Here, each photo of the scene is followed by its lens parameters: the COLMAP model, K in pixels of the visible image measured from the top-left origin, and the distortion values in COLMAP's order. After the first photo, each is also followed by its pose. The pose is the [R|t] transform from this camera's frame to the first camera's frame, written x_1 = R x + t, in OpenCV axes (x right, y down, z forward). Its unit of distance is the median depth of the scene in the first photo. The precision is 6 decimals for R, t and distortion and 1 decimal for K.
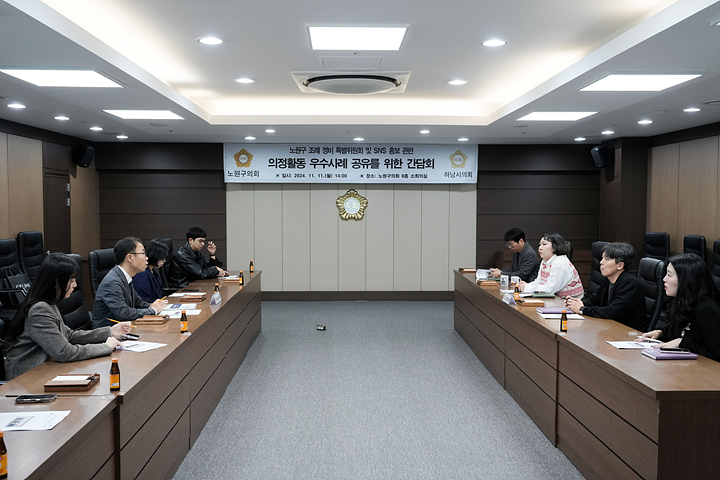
lens RADIAL K [[683.5, 0, 360.7], [0, 683.5, 205.7], [0, 0, 1]] dist [0.003072, 0.003515]
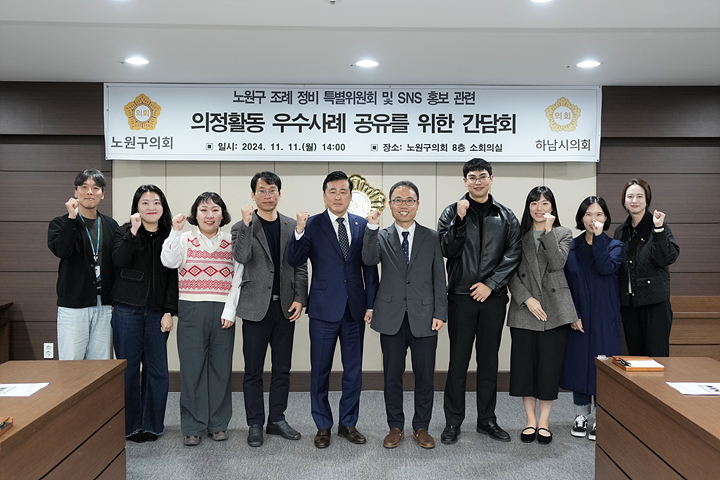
lens RADIAL K [[637.9, 0, 368.8], [0, 637.9, 219.3], [0, 0, 1]] dist [0.001068, 0.004221]
pose [[0.999623, 0.002228, -0.027377, 0.010740], [-0.001554, 0.999696, 0.024608, -0.001392], [0.027424, -0.024557, 0.999322, 0.521639]]
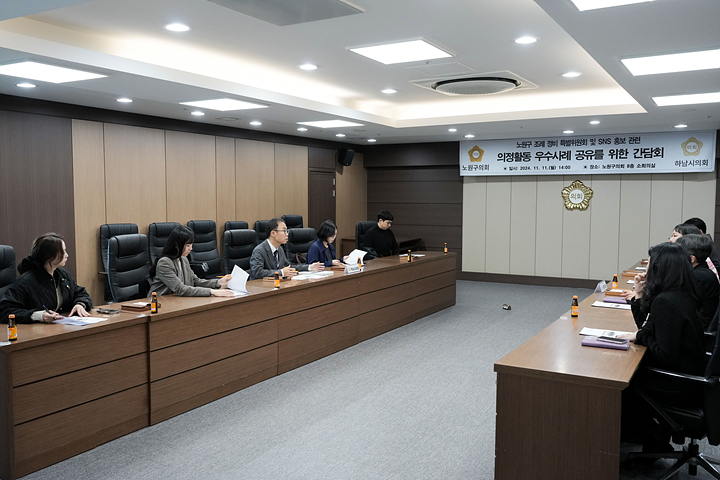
lens RADIAL K [[637.9, 0, 368.8], [0, 637.9, 219.3], [0, 0, 1]] dist [0.001068, 0.004221]
pose [[0.848013, 0.018624, -0.529648, 0.234826], [-0.000296, 0.999399, 0.034668, 0.001802], [0.529976, -0.029242, 0.847509, 0.014312]]
